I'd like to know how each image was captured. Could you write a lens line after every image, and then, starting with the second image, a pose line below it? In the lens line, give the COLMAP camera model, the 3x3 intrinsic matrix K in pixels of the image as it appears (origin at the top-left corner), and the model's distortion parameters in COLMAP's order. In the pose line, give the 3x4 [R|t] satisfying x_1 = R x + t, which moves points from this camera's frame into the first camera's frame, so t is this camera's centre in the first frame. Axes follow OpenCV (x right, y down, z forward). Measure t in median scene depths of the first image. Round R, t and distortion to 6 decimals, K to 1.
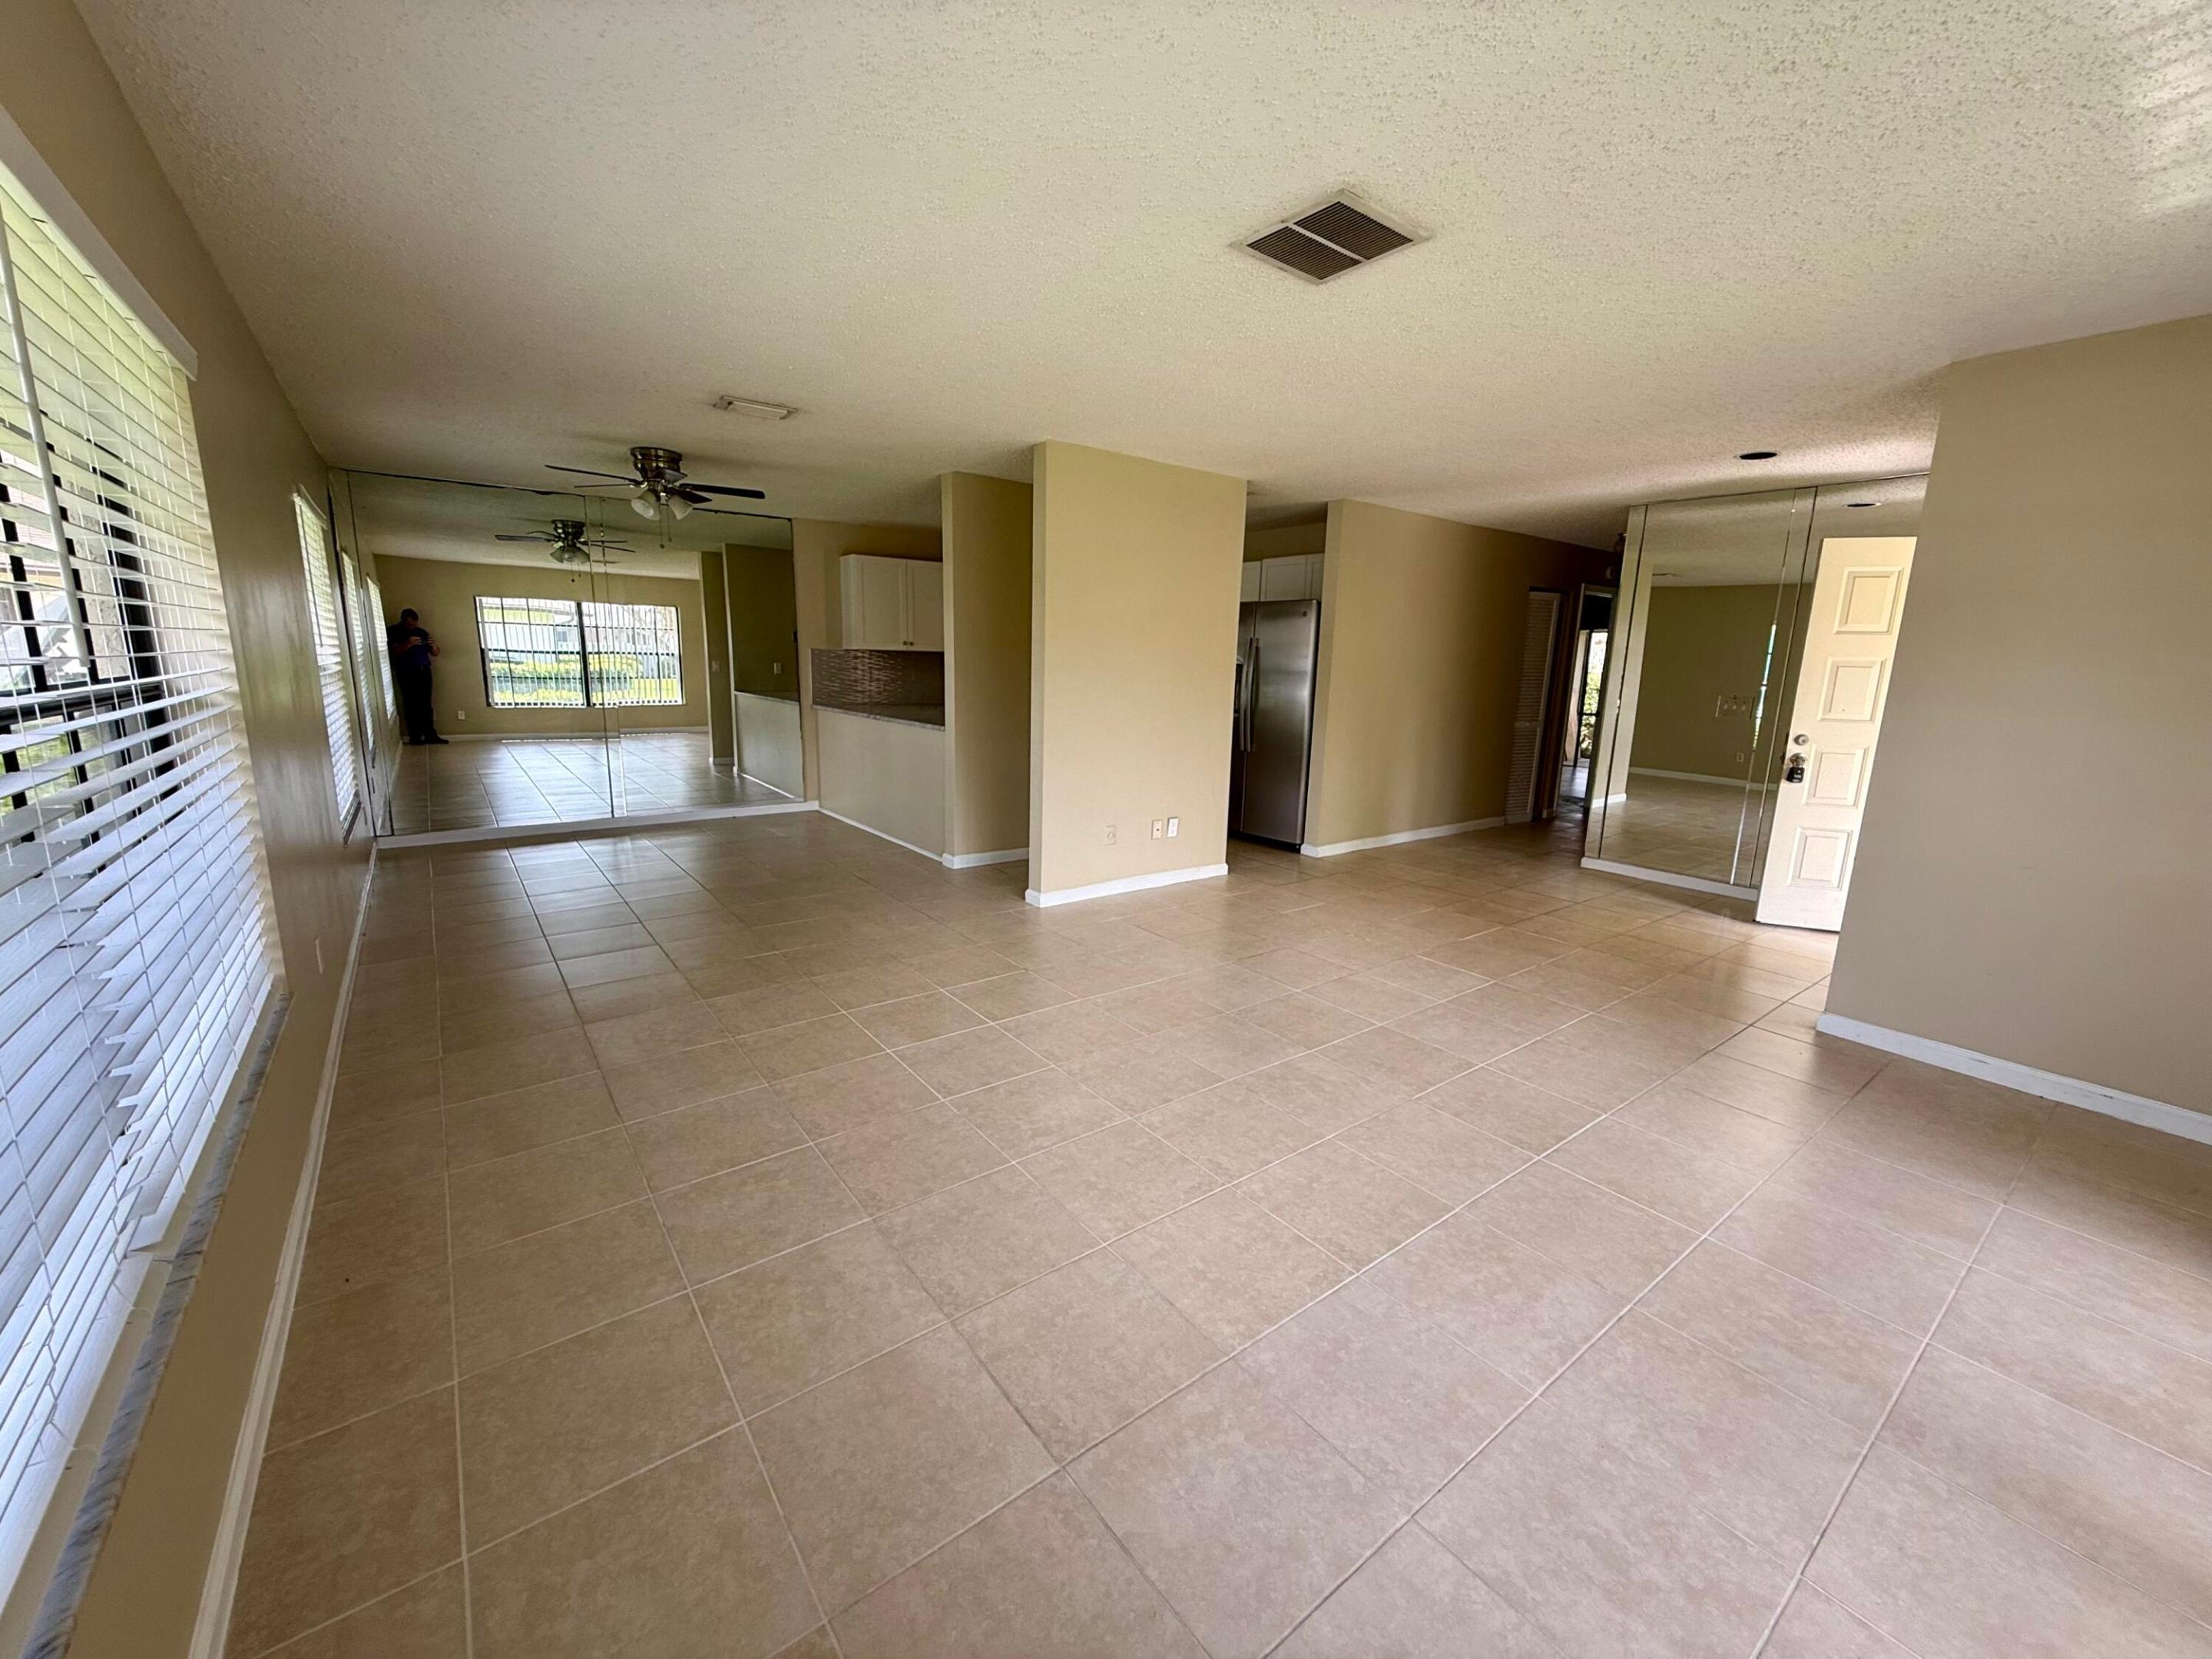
lens RADIAL K [[876.6, 0, 1106.0], [0, 876.6, 829.5], [0, 0, 1]] dist [-0.002693, 0.000313]
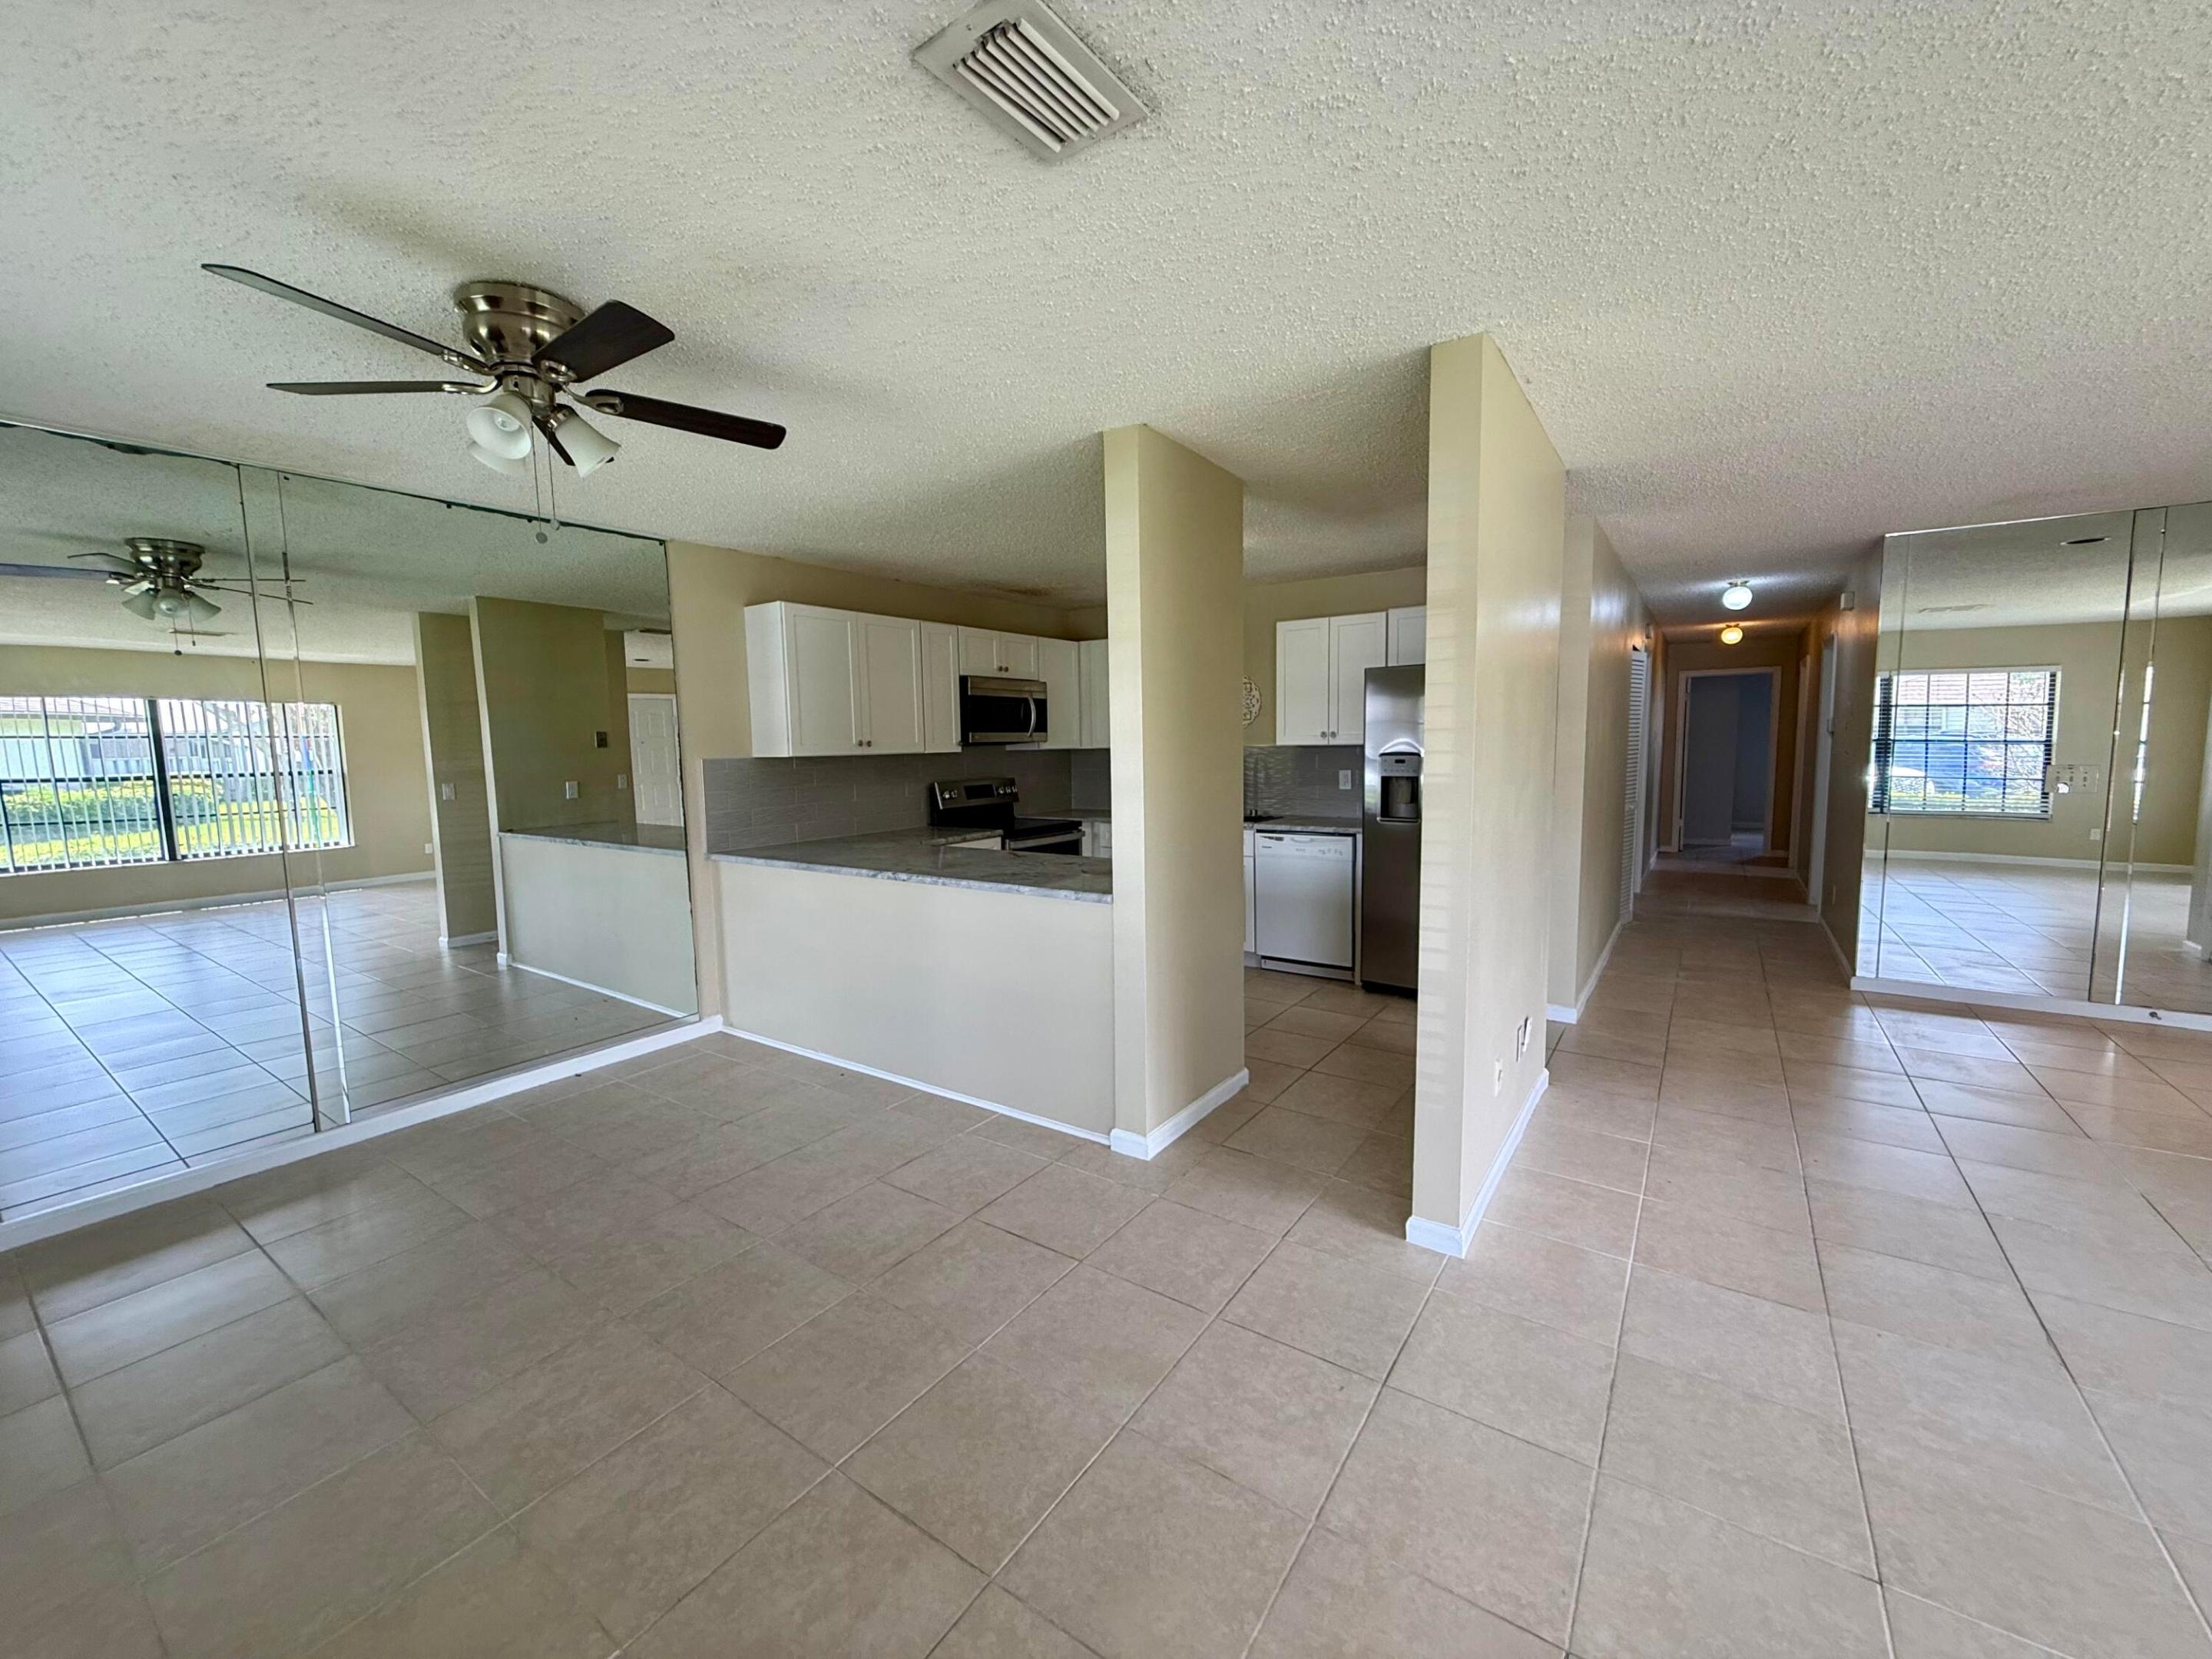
lens RADIAL K [[876.6, 0, 1106.0], [0, 876.6, 829.5], [0, 0, 1]] dist [-0.002693, 0.000313]
pose [[0.950181, -0.075711, 0.302363, -0.338342], [0.102324, 0.992058, -0.073148, -0.115587], [-0.294424, 0.100443, 0.950382, 0.478035]]
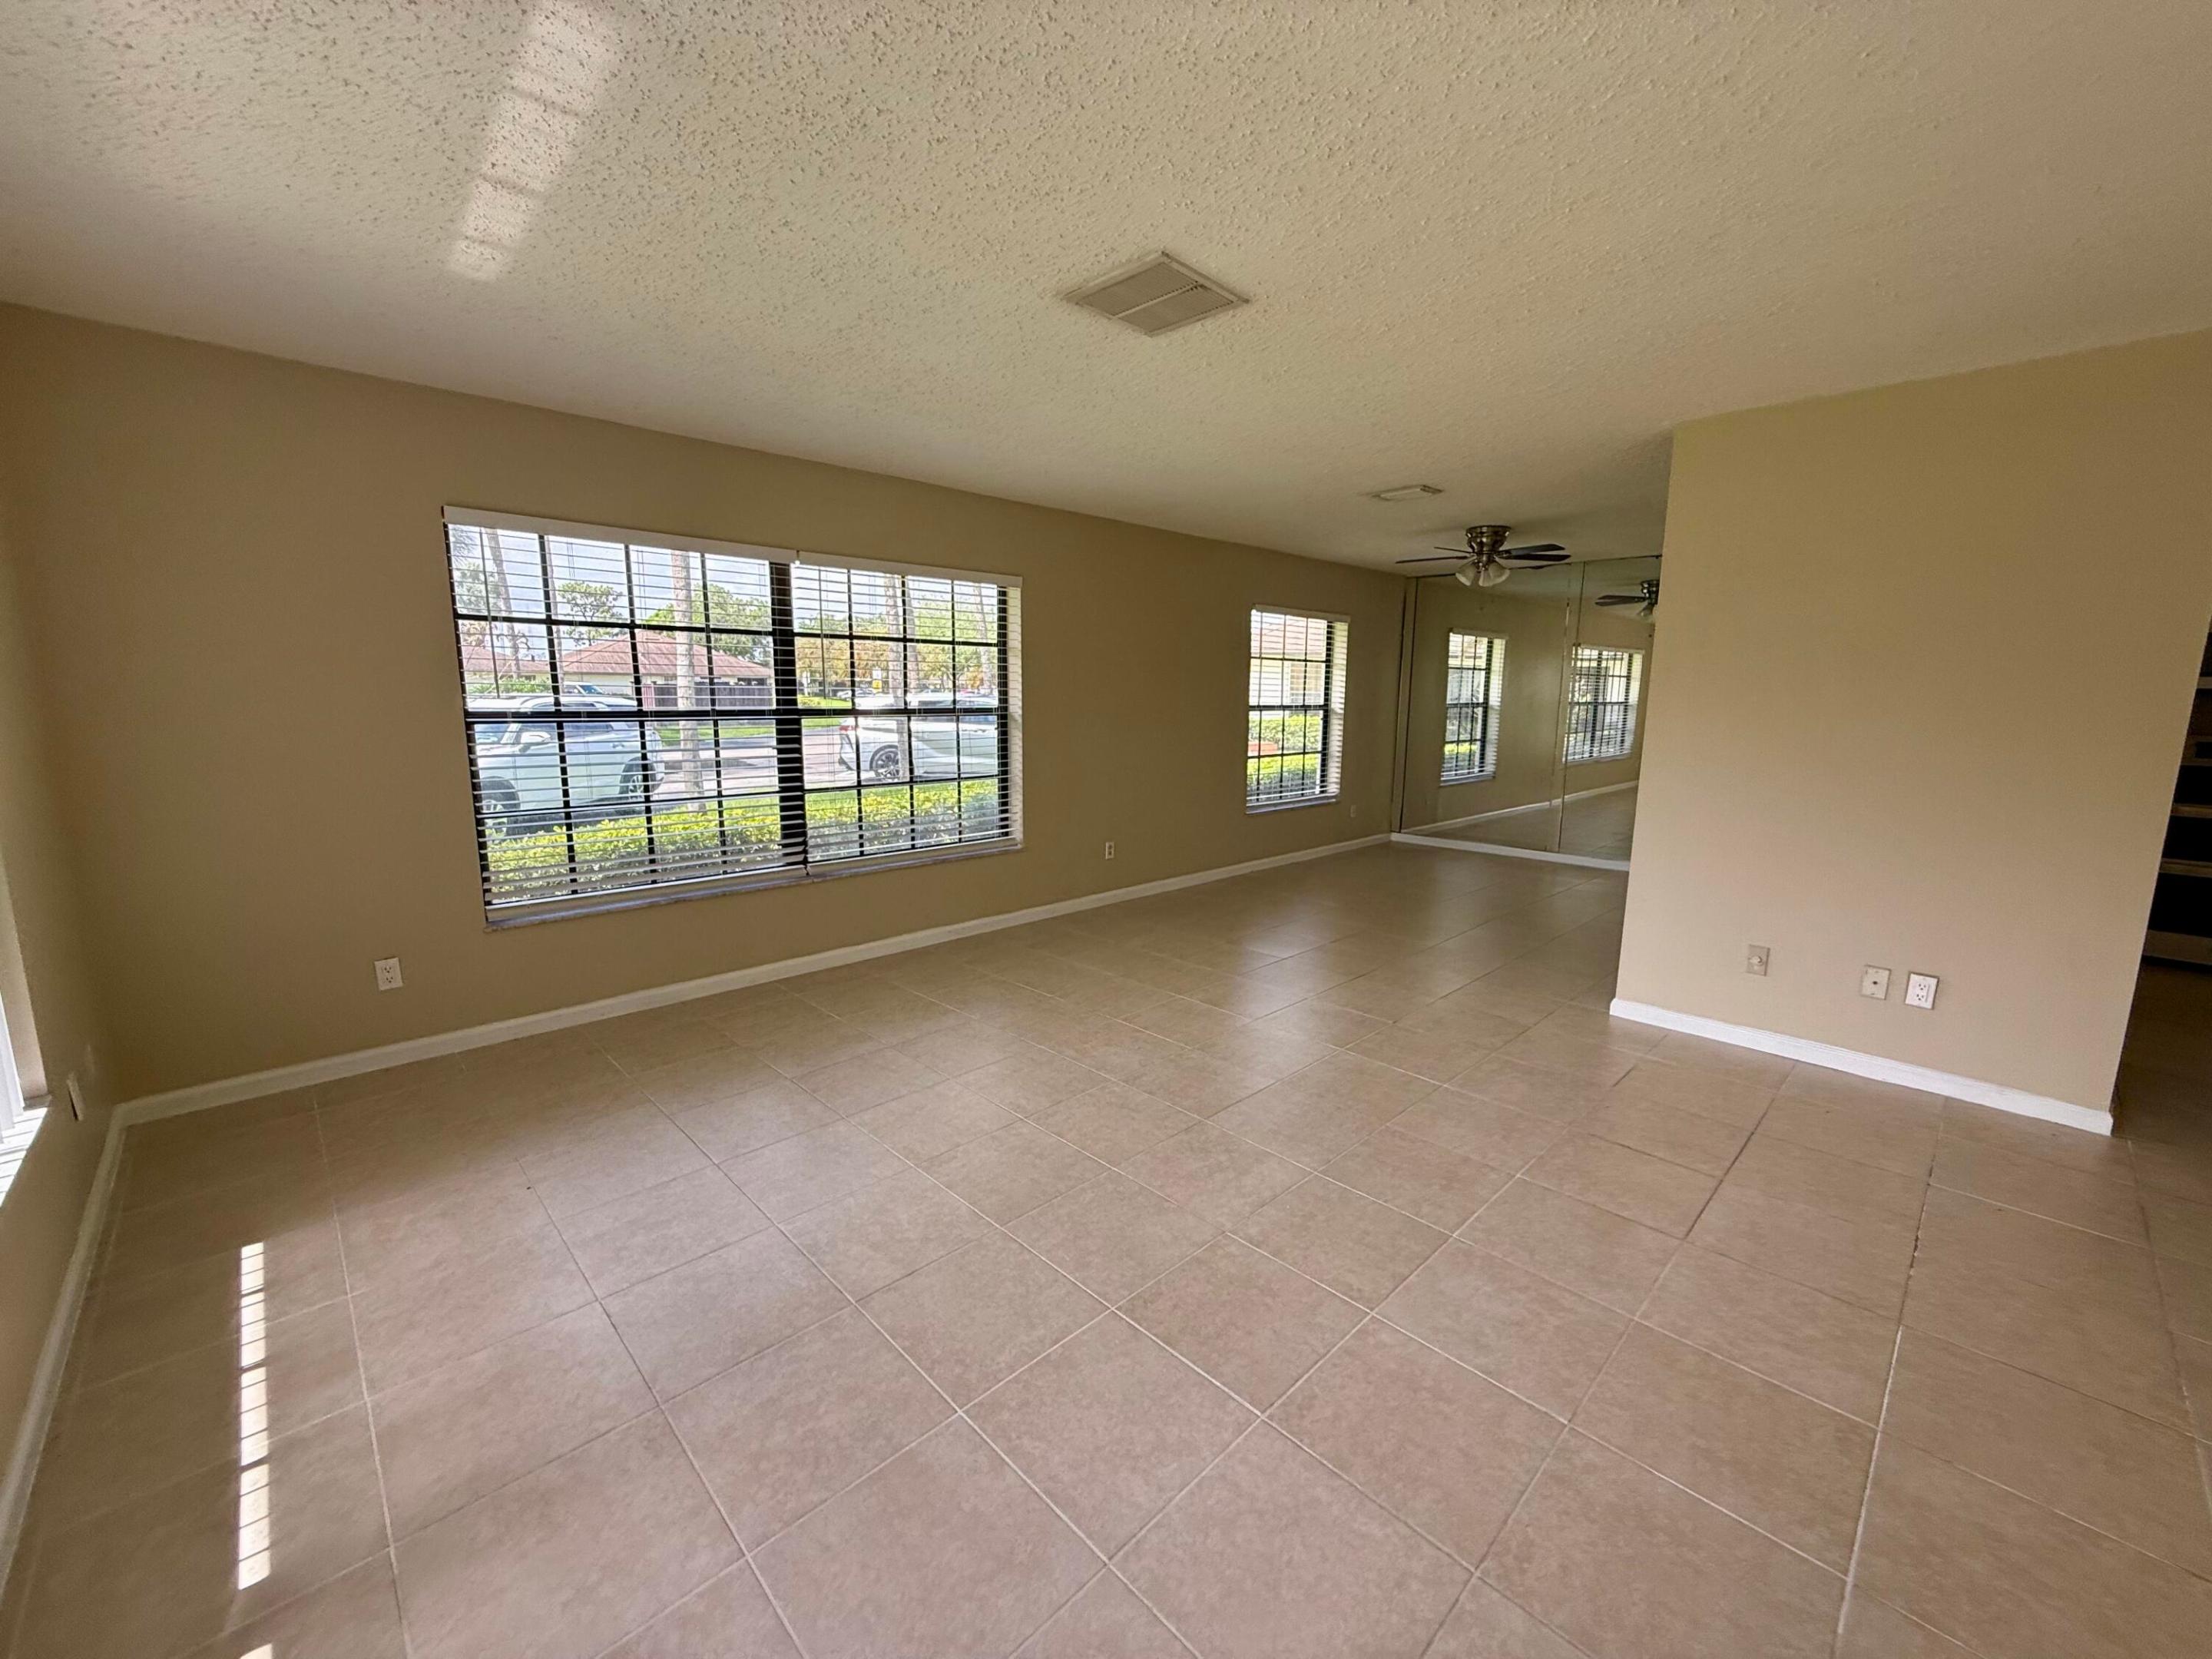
lens RADIAL K [[876.6, 0, 1106.0], [0, 876.6, 829.5], [0, 0, 1]] dist [-0.002693, 0.000313]
pose [[0.123802, 0.133496, -0.983286, 0.532569], [-0.197221, 0.974451, 0.107465, -0.058687], [0.972511, 0.180620, 0.146968, 0.348854]]
